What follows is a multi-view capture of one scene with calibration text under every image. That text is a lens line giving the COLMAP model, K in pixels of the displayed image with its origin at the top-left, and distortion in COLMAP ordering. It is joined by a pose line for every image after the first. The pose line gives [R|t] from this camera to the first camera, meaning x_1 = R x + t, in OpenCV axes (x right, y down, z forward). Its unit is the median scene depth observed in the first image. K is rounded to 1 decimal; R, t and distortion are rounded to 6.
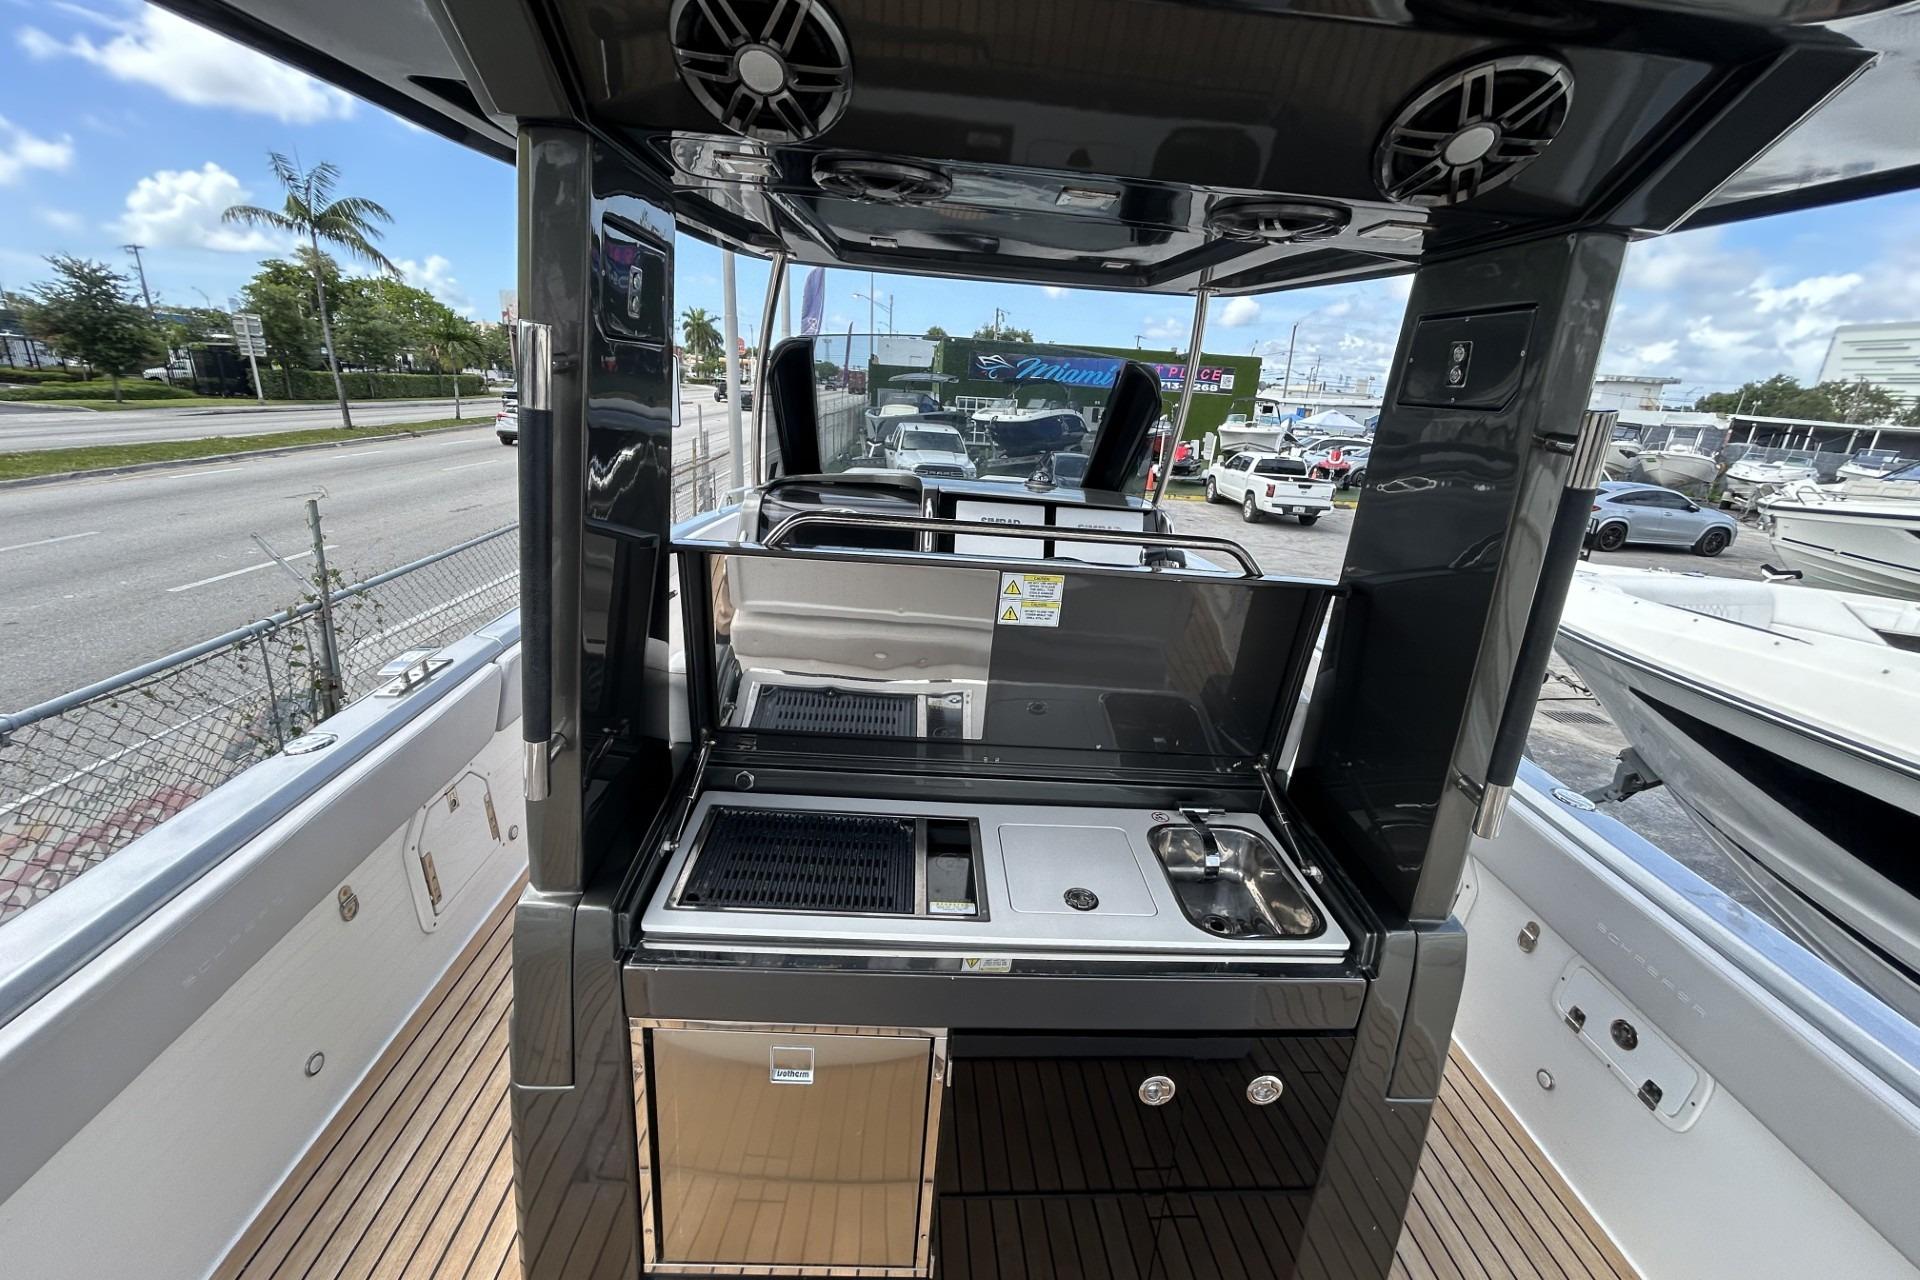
lens RADIAL K [[770.7, 0, 969.6], [0, 770.7, 636.2], [0, 0, 1]] dist [0.003925, -0.000268]
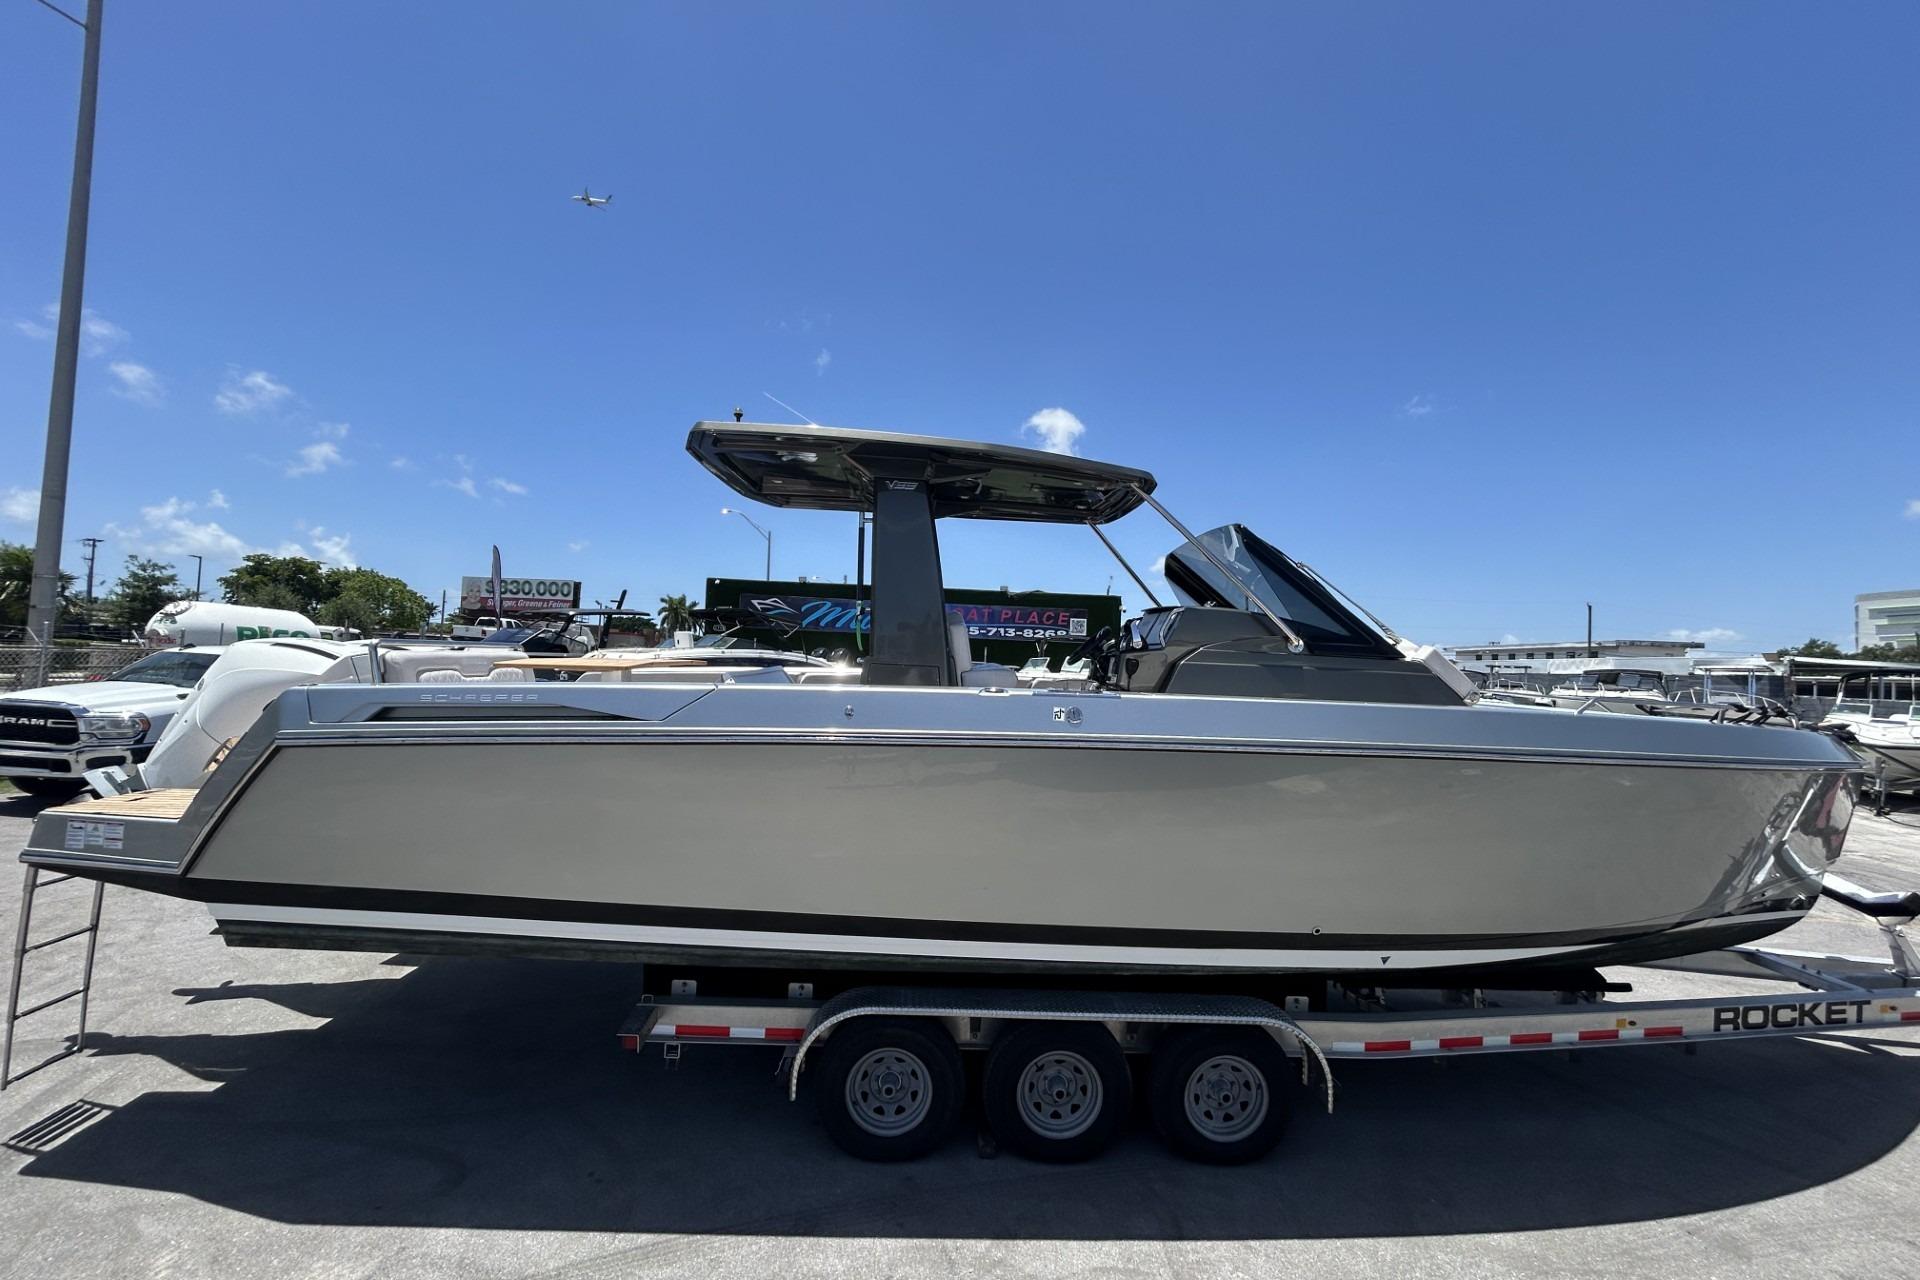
lens RADIAL K [[770.7, 0, 957.2], [0, 770.7, 637.7], [0, 0, 1]] dist [0.003925, -0.000268]
pose [[0.998583, -0.014789, -0.051116, 0.257834], [-0.003989, 0.937089, -0.349068, -0.052138], [0.053062, 0.348778, 0.935702, 0.285879]]
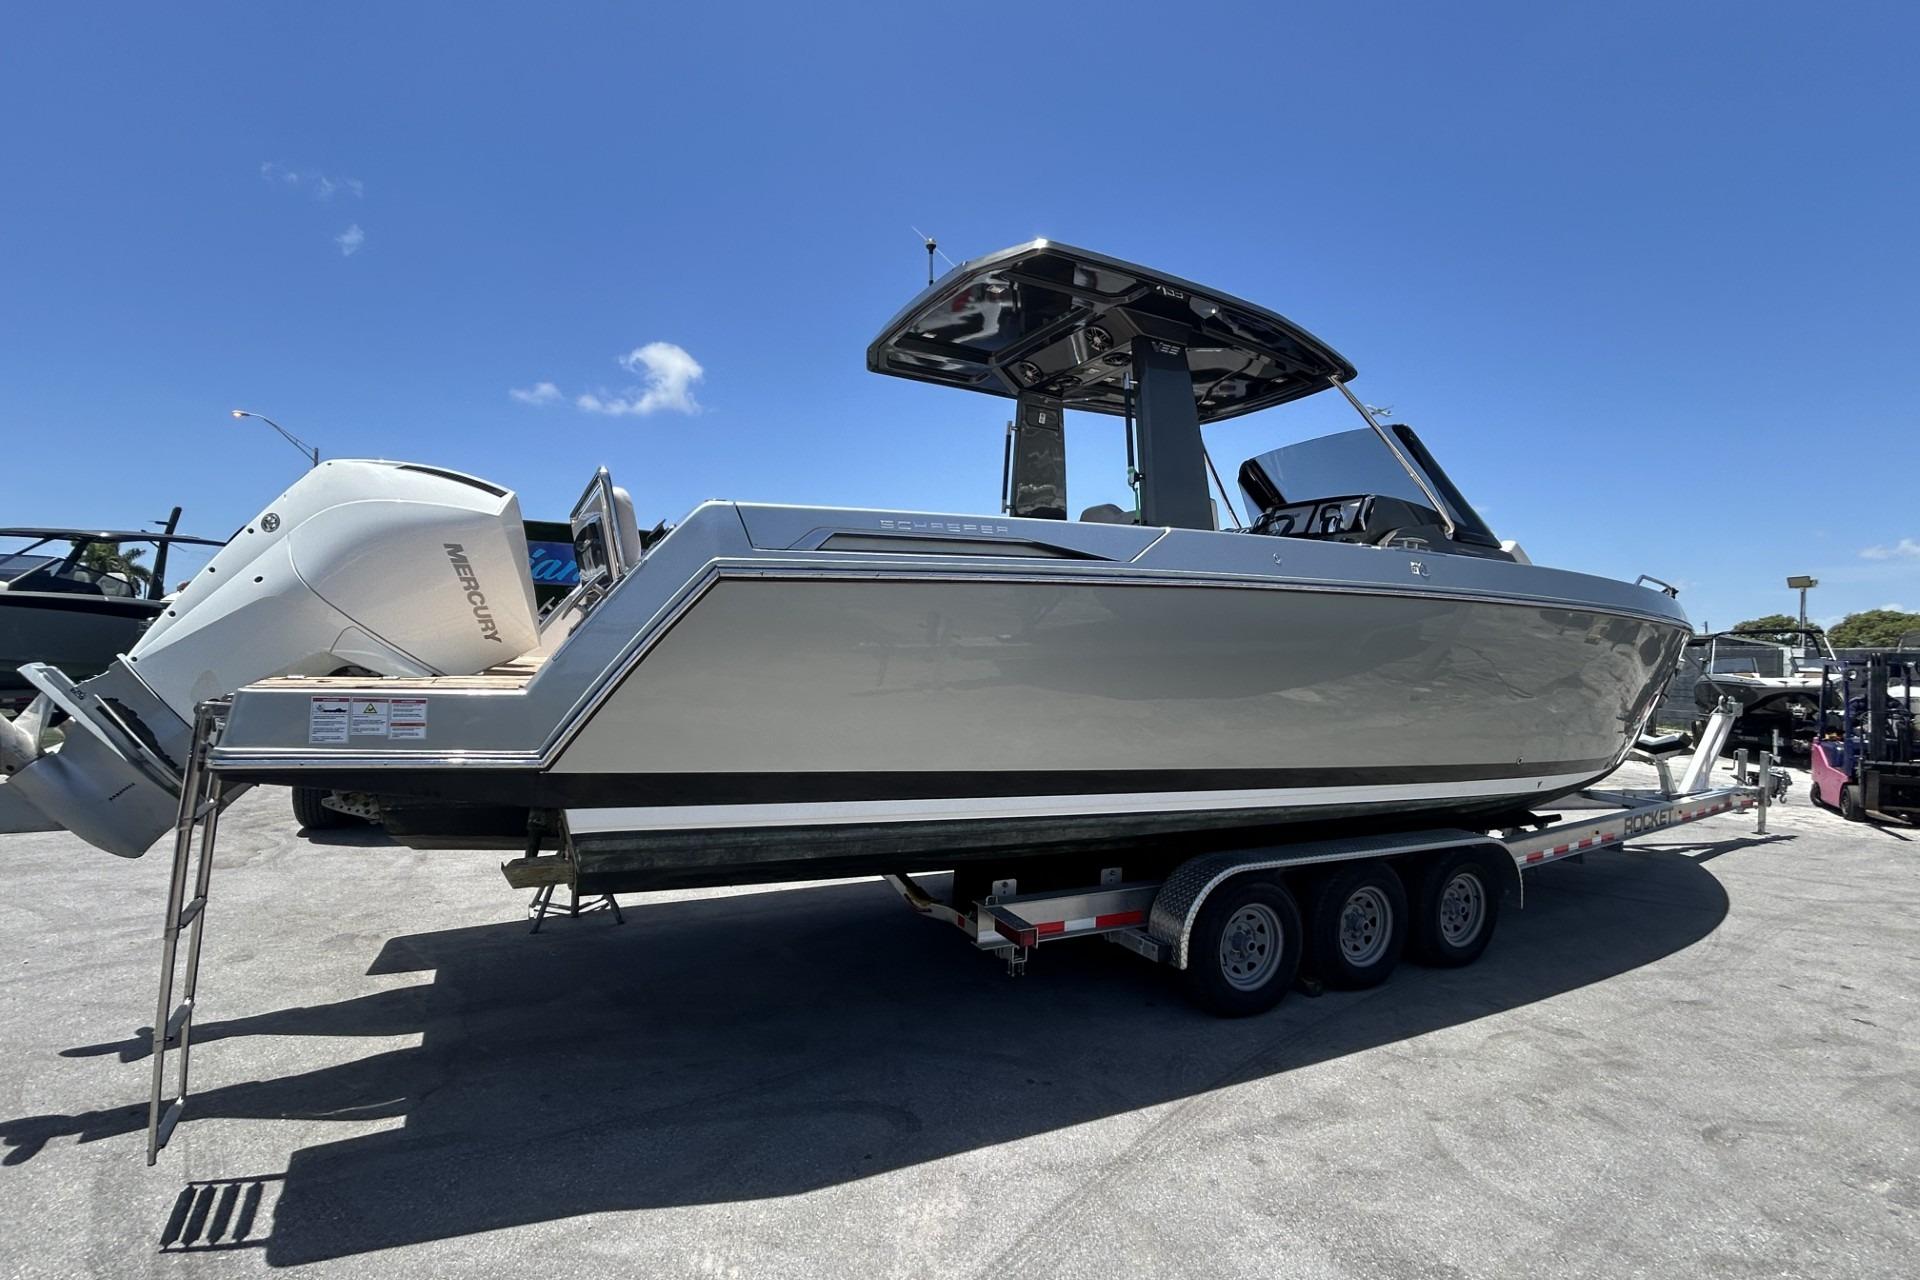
lens RADIAL K [[876.3, 0, 953.9], [0, 876.3, 637.7], [0, 0, 1]] dist [0.003291, 0.000568]
pose [[0.926469, -0.021202, 0.375775, 0.168237], [0.138573, 0.947493, -0.288191, -0.042848], [-0.349934, 0.319072, 0.880761, 0.299018]]
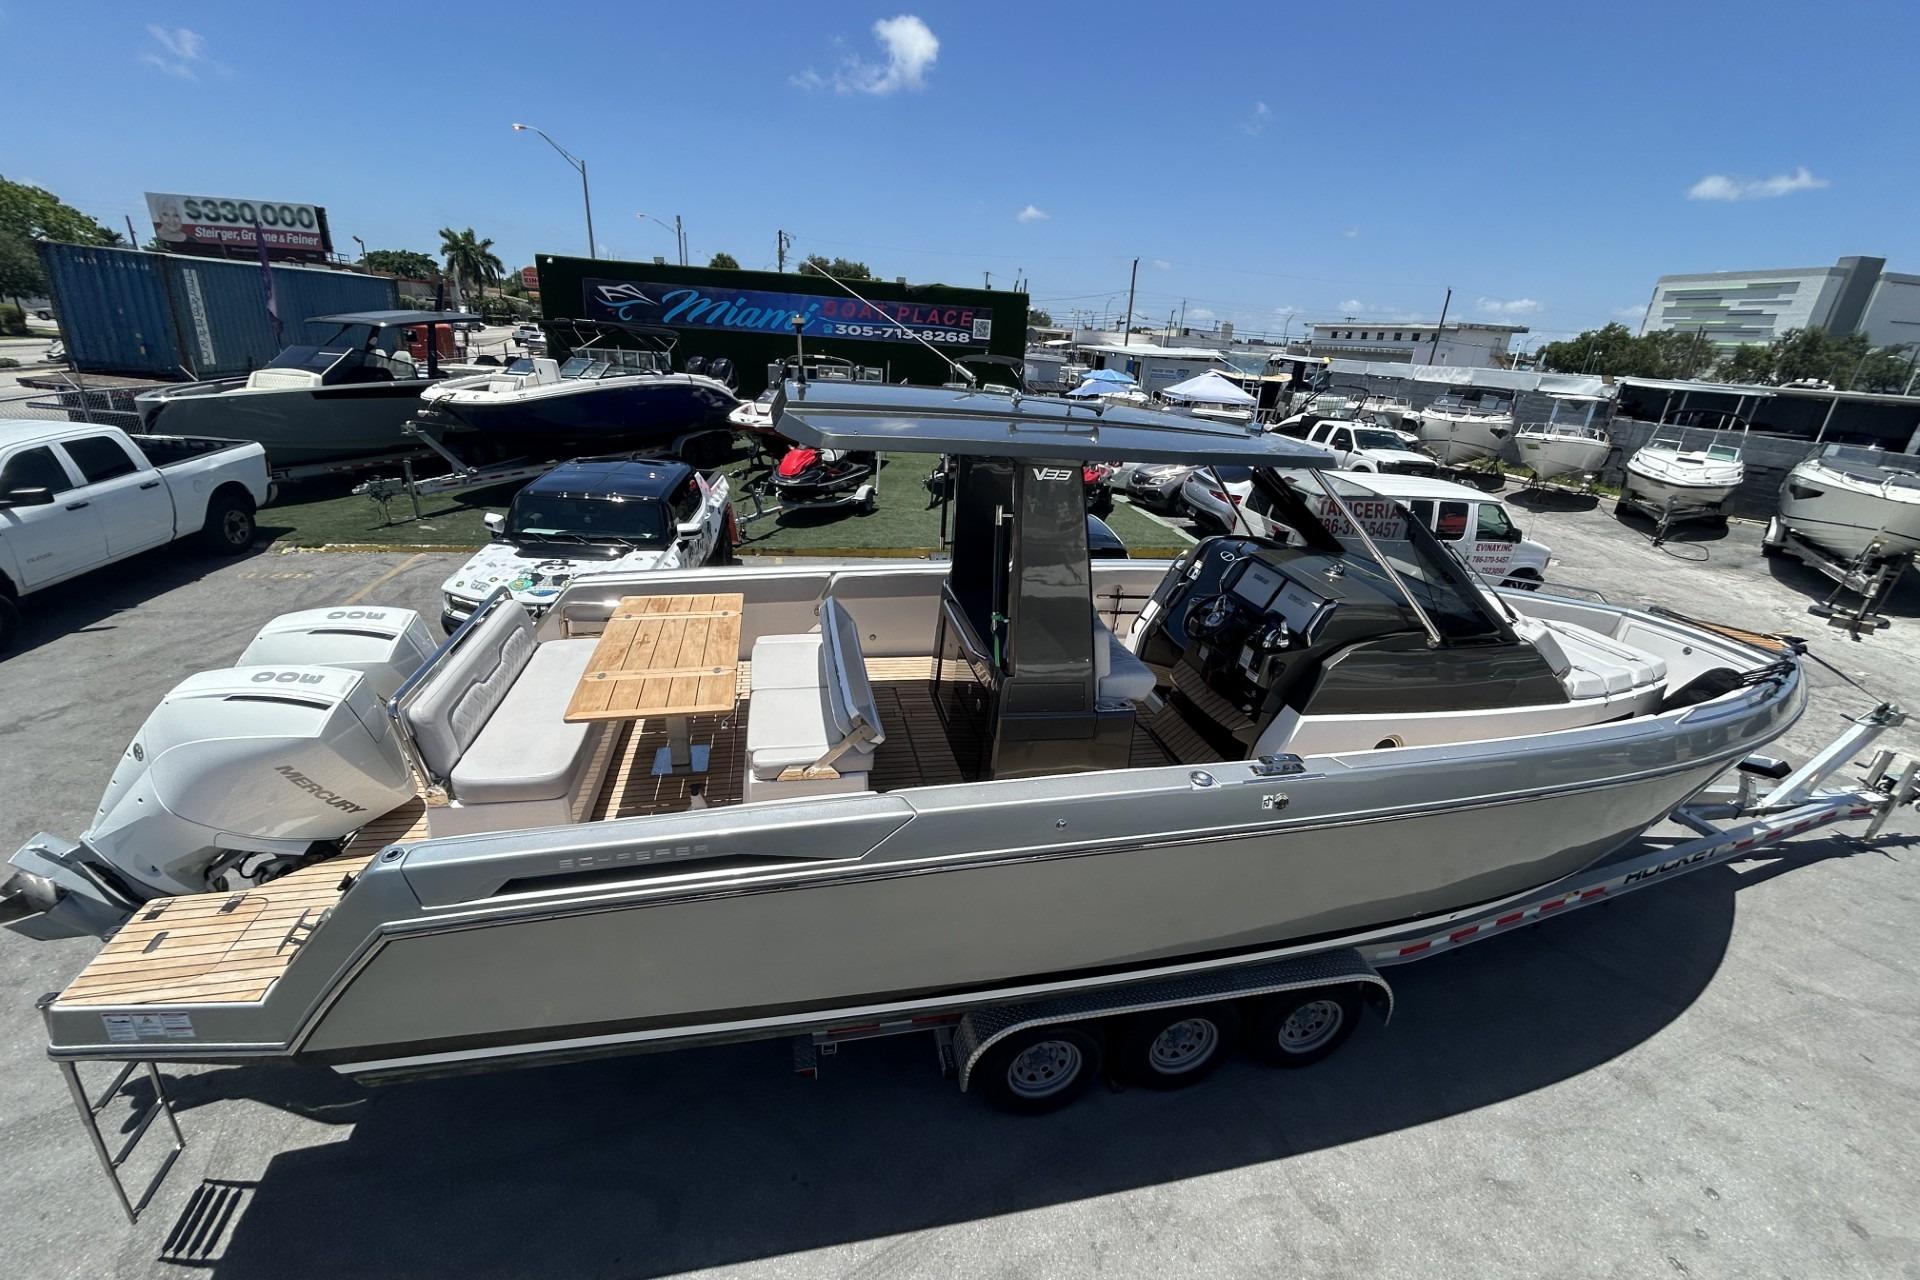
lens RADIAL K [[770.7, 0, 958.7], [0, 770.7, 637.8], [0, 0, 1]] dist [0.003925, -0.000268]
pose [[0.991835, -0.039755, 0.121177, 0.220832], [0.031368, 0.997029, 0.070350, -0.100940], [-0.123613, -0.065974, 0.990135, 0.293707]]
